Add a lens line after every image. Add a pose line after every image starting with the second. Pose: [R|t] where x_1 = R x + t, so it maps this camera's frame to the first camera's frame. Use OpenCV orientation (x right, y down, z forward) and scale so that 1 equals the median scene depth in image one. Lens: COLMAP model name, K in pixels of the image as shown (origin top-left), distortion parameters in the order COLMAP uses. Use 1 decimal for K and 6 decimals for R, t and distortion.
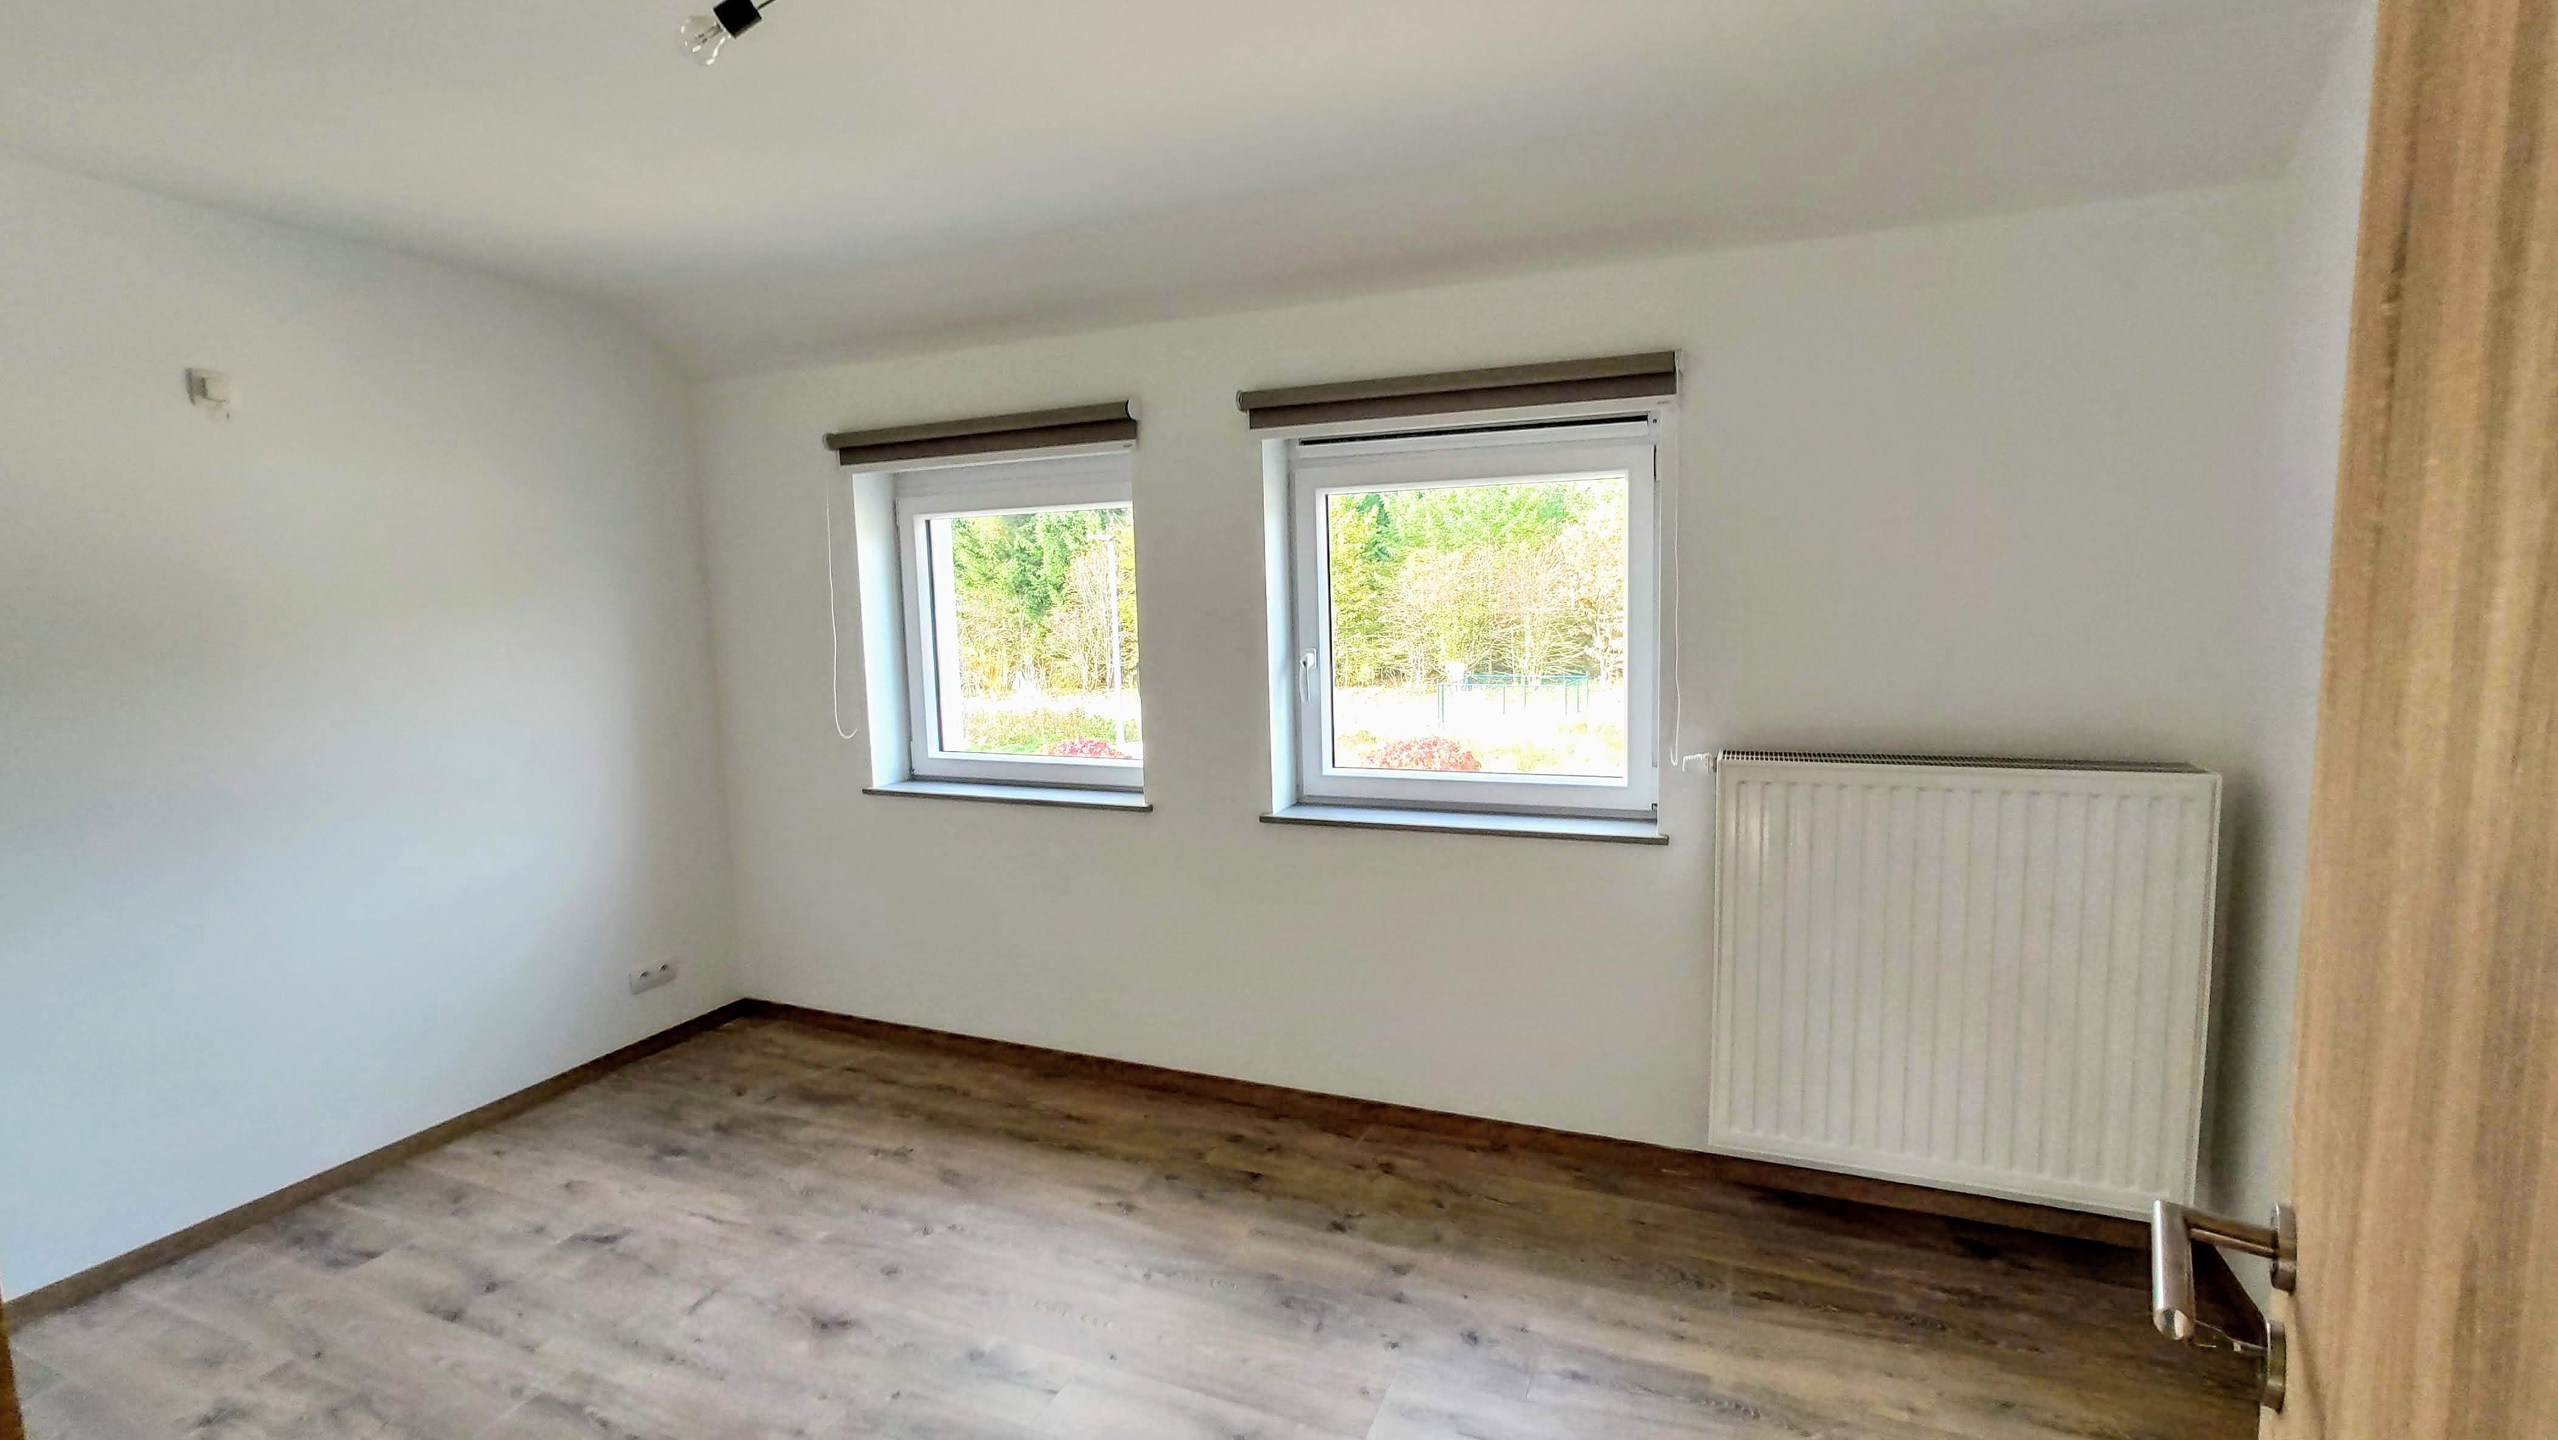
lens RADIAL K [[1113.0, 0, 1271.5], [0, 1113.0, 719.7], [0, 0, 1]] dist [0.002442, 0.002727]
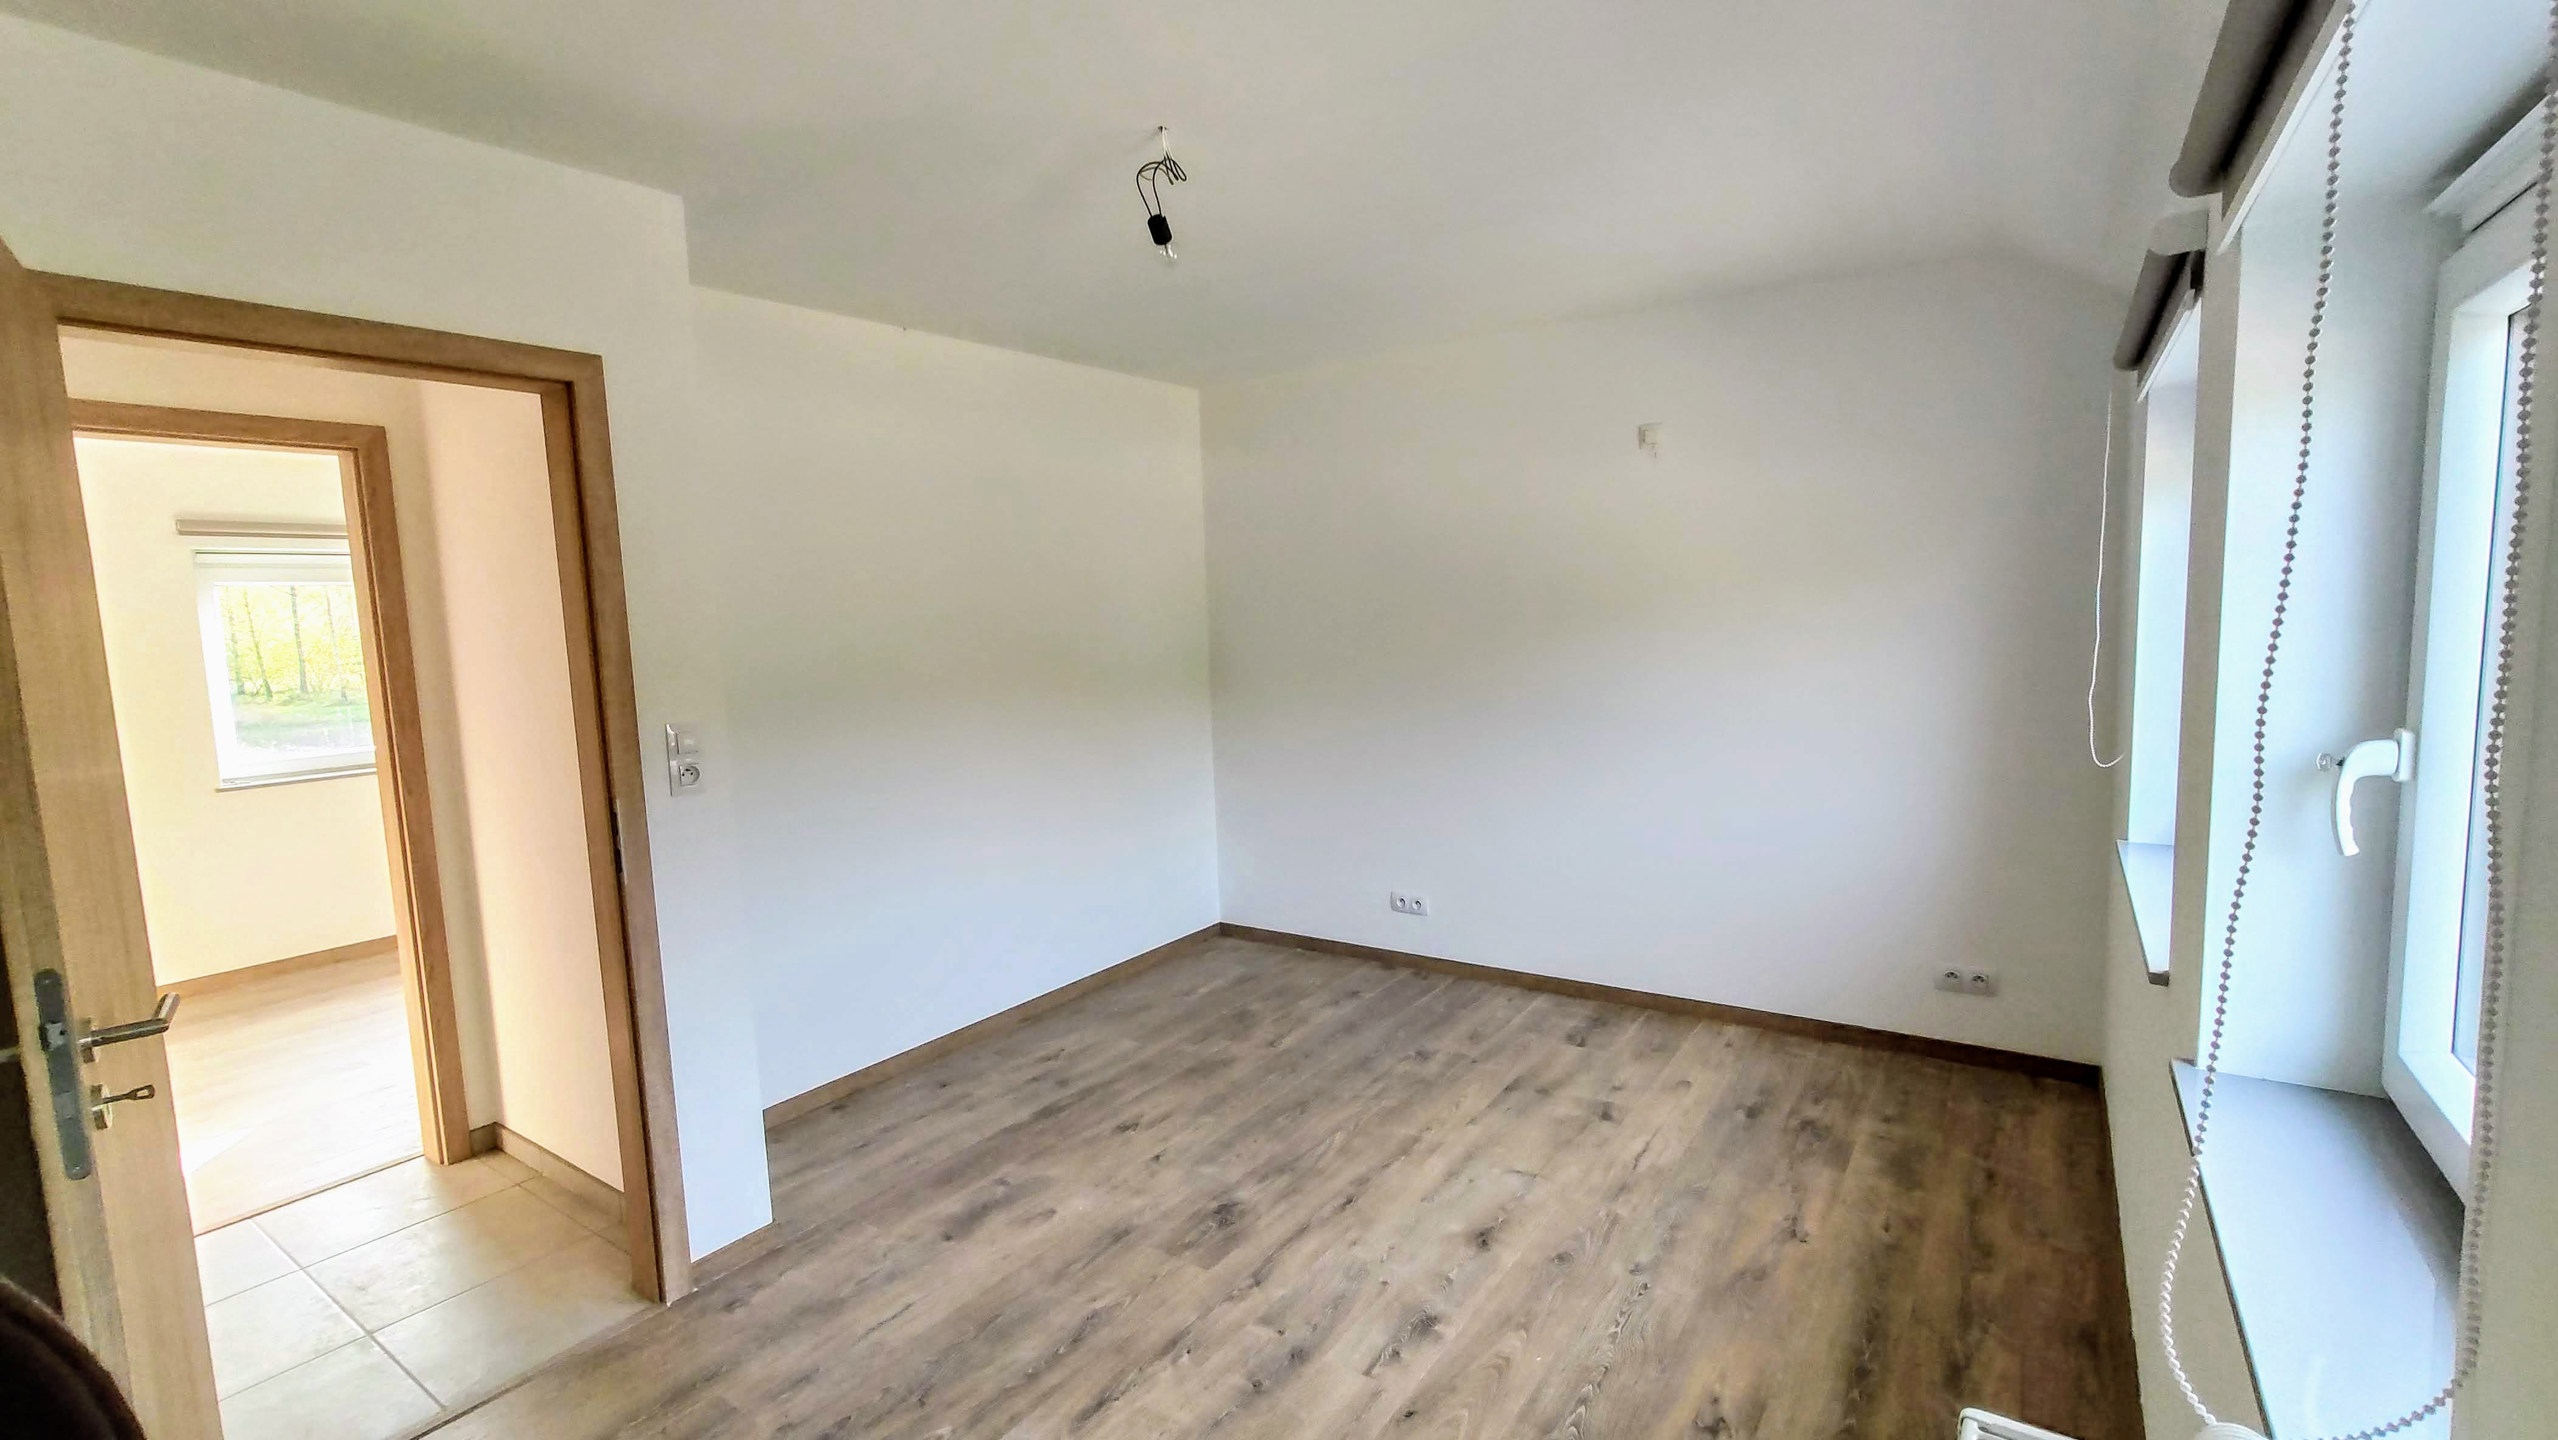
lens RADIAL K [[1113.0, 0, 1280.6], [0, 1113.0, 715.0], [0, 0, 1]] dist [0.002442, 0.002727]
pose [[-0.172201, 0.136128, -0.975611, 0.587026], [-0.072921, 0.985926, 0.150438, -0.121667], [0.982359, 0.097048, -0.159851, 0.797486]]
